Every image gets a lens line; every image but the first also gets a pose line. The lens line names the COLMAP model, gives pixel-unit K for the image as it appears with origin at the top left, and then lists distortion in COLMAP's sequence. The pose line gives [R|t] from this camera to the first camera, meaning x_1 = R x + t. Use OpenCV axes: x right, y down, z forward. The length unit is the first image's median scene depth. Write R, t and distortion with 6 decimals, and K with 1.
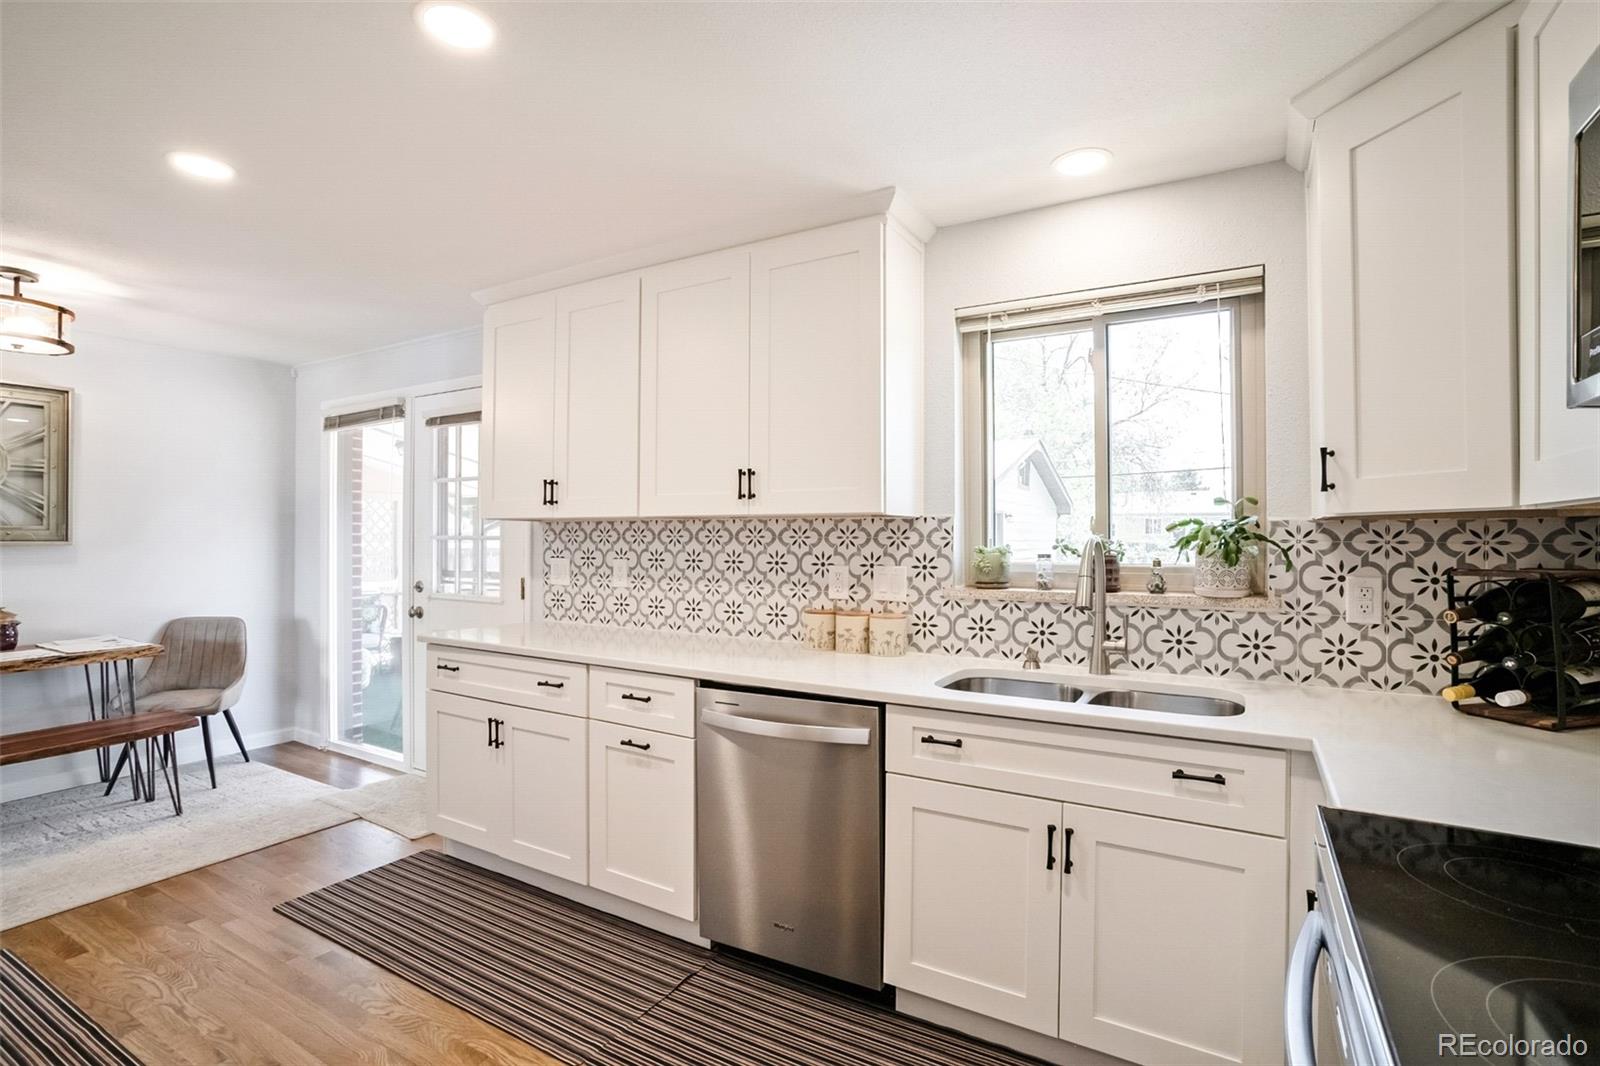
lens RADIAL K [[770.7, 0, 790.1], [0, 770.7, 532.0], [0, 0, 1]] dist [-0.052659, 0.026312]
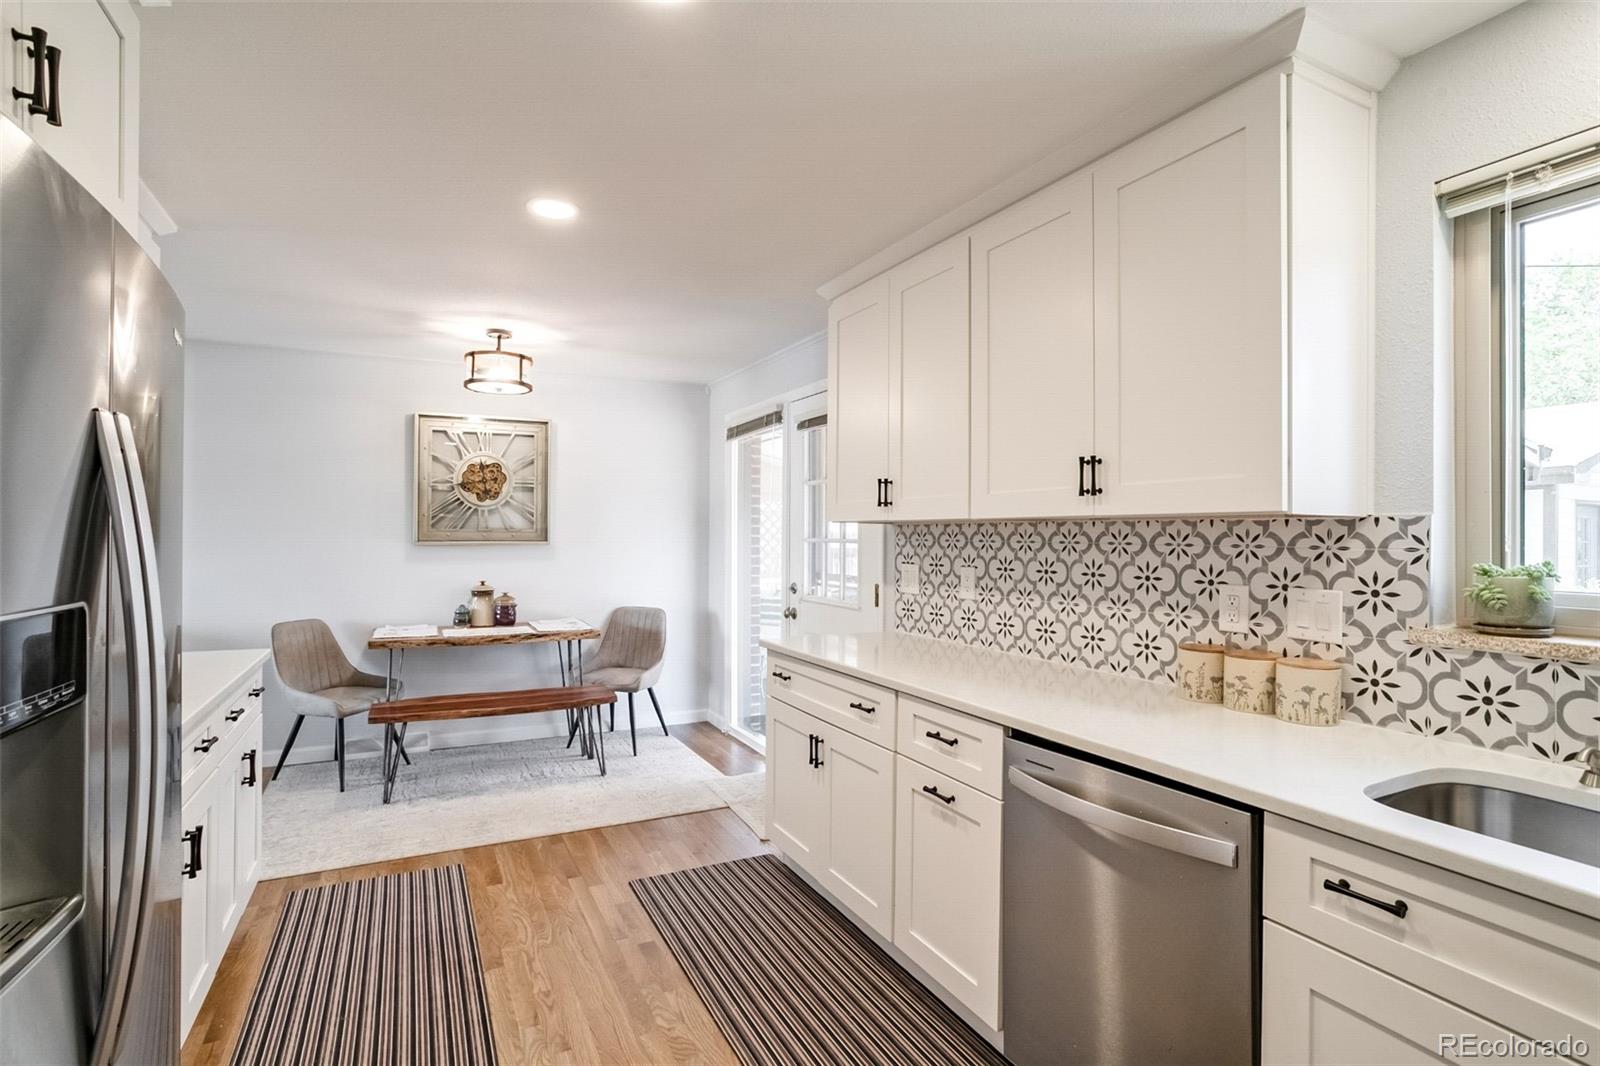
lens RADIAL K [[770.7, 0, 787.4], [0, 770.7, 533.2], [0, 0, 1]] dist [-0.052659, 0.026312]
pose [[0.843134, 0.001188, -0.537703, 0.084491], [-0.000288, 0.999998, 0.001756, -0.005427], [0.537704, -0.001326, 0.843133, 0.170968]]
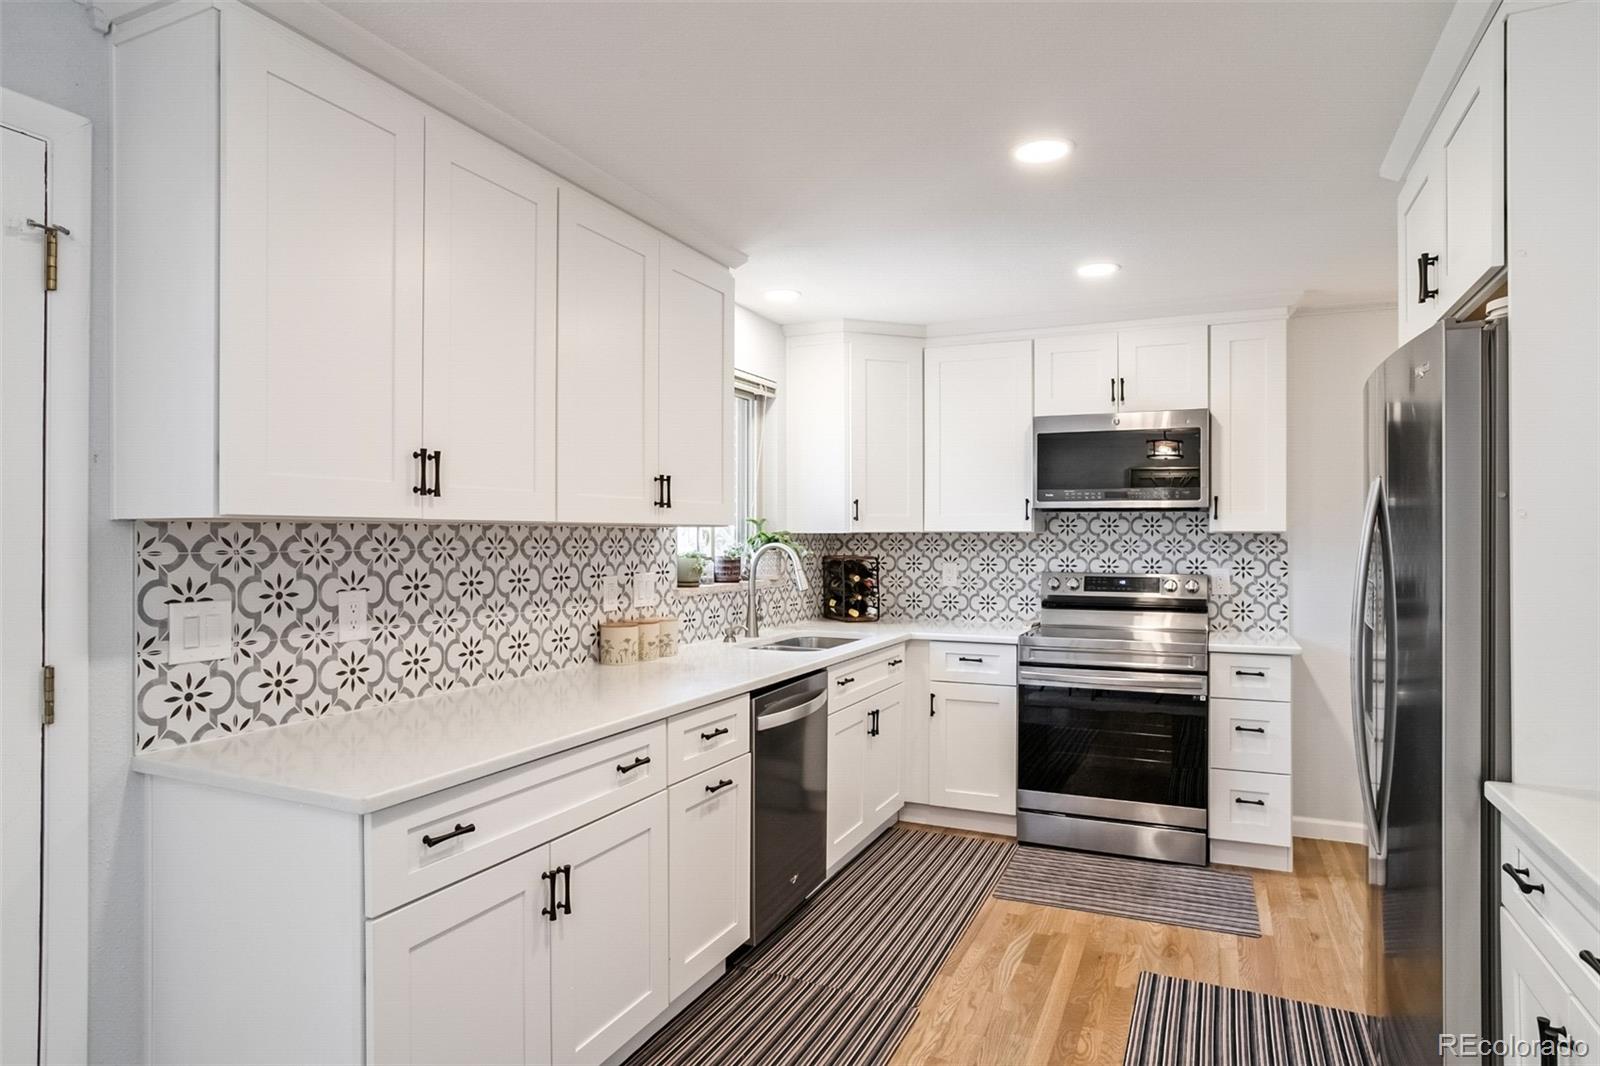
lens RADIAL K [[949.7, 0, 753.4], [0, 949.7, 533.4], [0, 0, 1]] dist [-0.021819, 0.000660]
pose [[-0.090774, 0.002380, 0.995869, -1.045829], [-0.002537, 0.999993, -0.002621, -0.006810], [-0.995868, -0.002765, -0.090767, 0.857748]]
